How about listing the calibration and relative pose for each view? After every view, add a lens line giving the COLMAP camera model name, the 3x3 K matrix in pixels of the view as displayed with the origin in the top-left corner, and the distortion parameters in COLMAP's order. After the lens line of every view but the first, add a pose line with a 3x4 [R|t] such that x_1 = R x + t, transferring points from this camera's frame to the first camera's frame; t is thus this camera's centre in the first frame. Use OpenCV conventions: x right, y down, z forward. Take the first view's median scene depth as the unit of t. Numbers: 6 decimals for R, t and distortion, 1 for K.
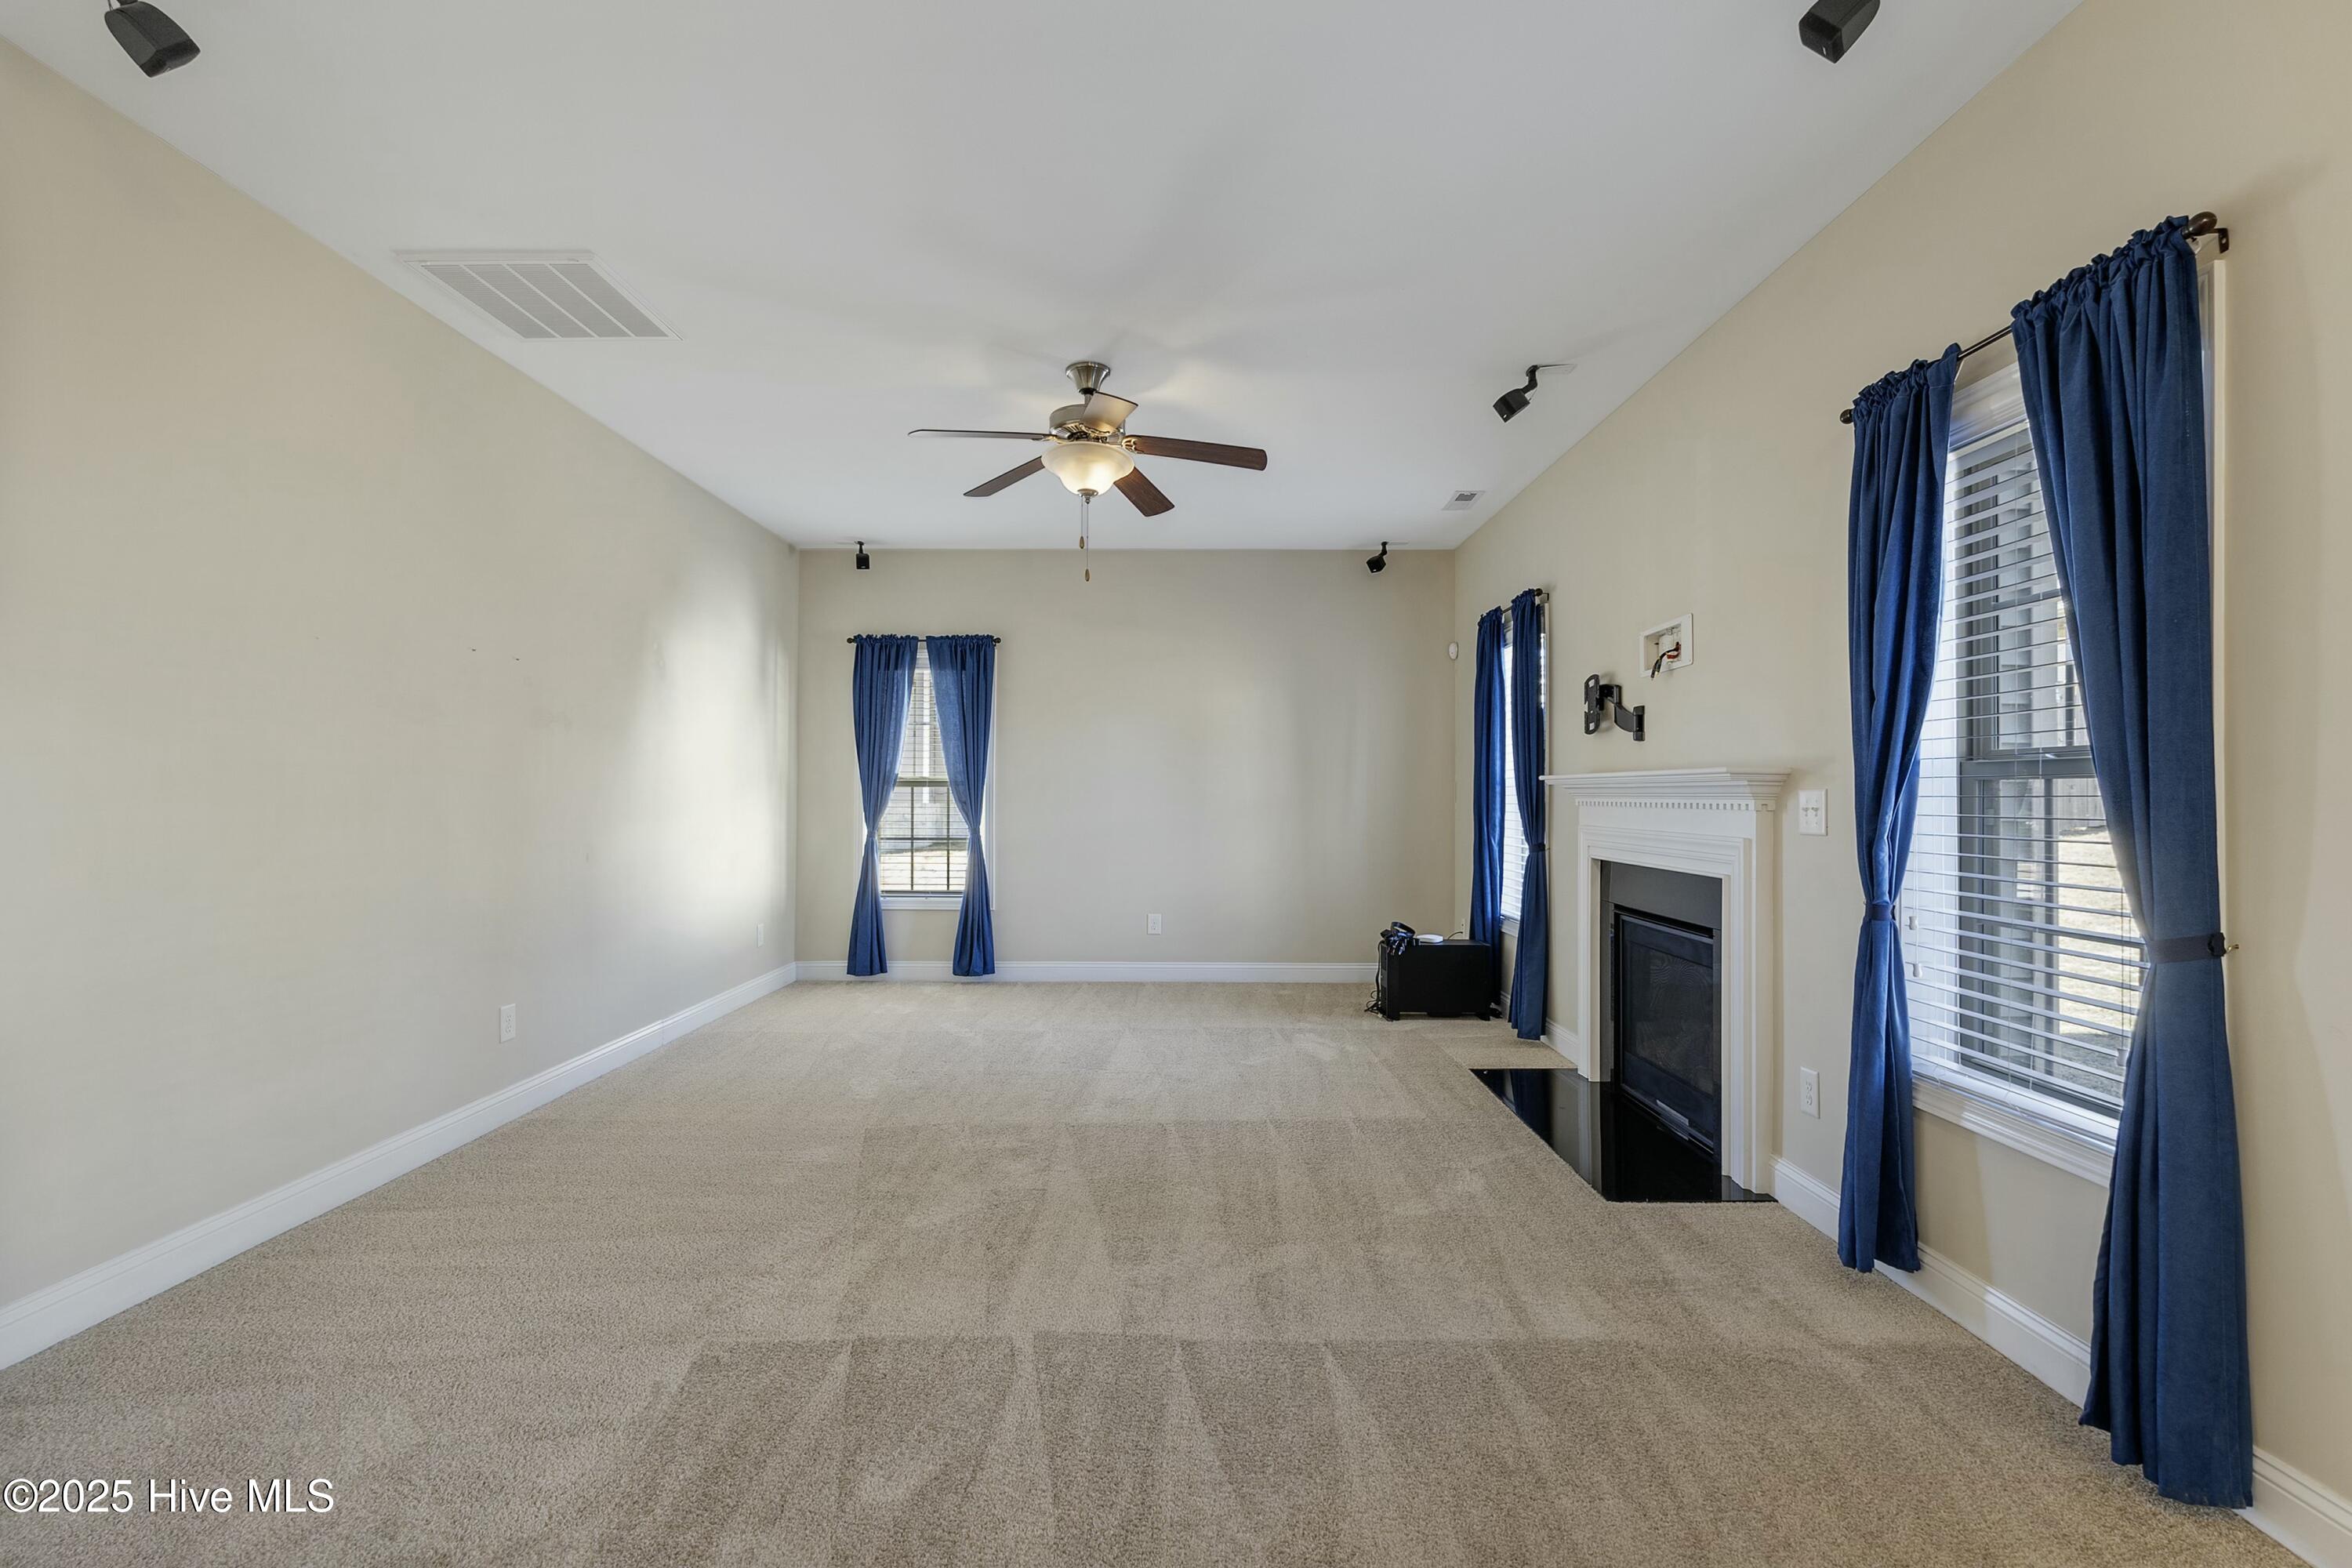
lens RADIAL K [[1077.2, 0, 1178.6], [0, 1077.2, 793.3], [0, 0, 1]] dist [-0.004042, -0.000004]
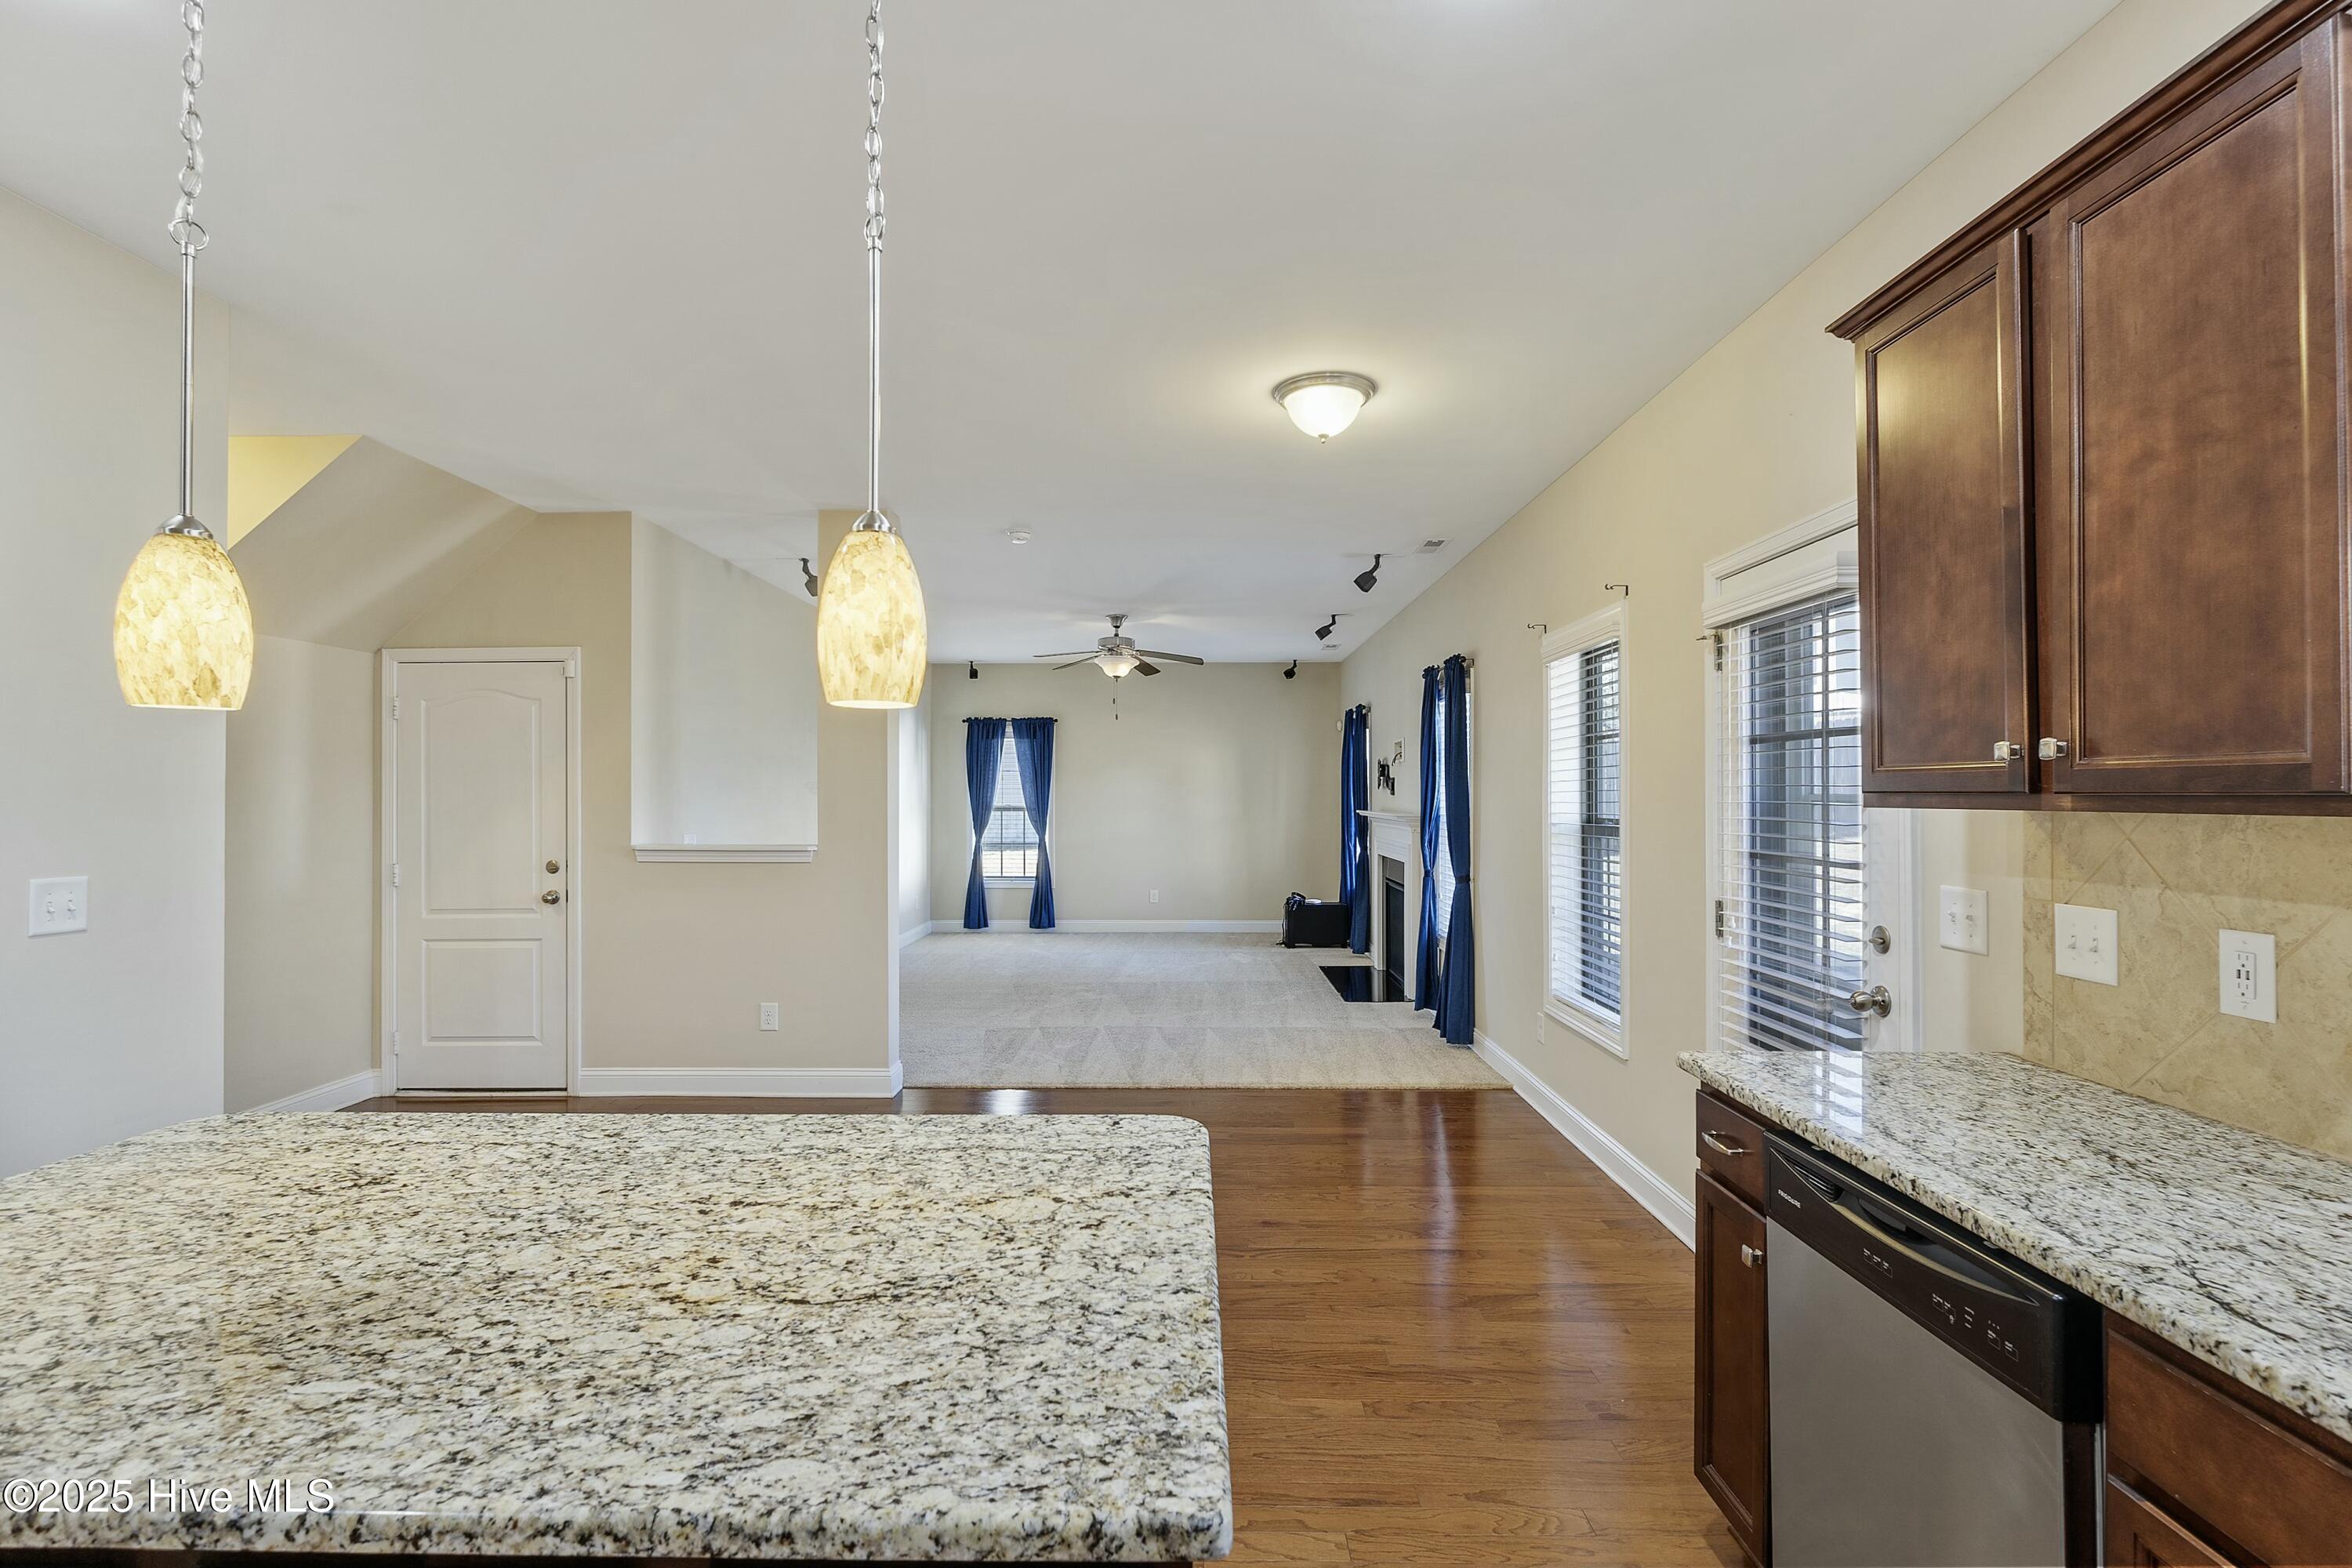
lens RADIAL K [[1077.2, 0, 1178.6], [0, 1077.2, 793.3], [0, 0, 1]] dist [-0.004042, -0.000004]
pose [[0.999955, -0.004638, -0.008331, 0.028944], [0.004655, 0.999987, 0.001969, -0.035680], [0.008322, -0.002007, 0.999963, -0.615886]]
